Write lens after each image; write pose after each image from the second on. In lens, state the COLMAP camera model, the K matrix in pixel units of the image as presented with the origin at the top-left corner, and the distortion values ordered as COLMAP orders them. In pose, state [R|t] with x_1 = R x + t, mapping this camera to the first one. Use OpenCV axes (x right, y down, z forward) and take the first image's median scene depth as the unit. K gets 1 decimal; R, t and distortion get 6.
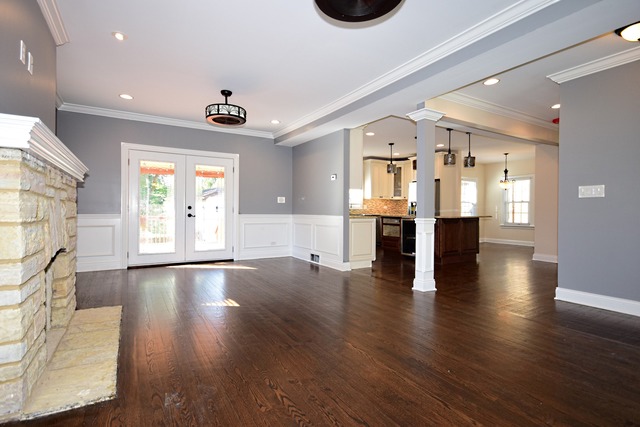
lens RADIAL K [[322.2, 0, 319.8], [0, 322.2, 213.5], [0, 0, 1]] dist [-0.006339, -0.000807]
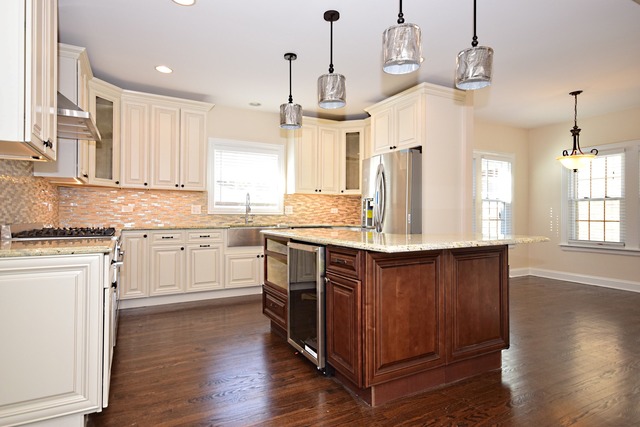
lens RADIAL K [[358.5, 0, 320.2], [0, 358.5, 211.9], [0, 0, 1]] dist [0.007517, 0.000939]
pose [[0.998378, -0.003099, -0.056845, 0.222086], [0.002261, 0.999888, -0.014799, -0.008900], [0.056884, 0.014646, 0.998273, 0.425295]]
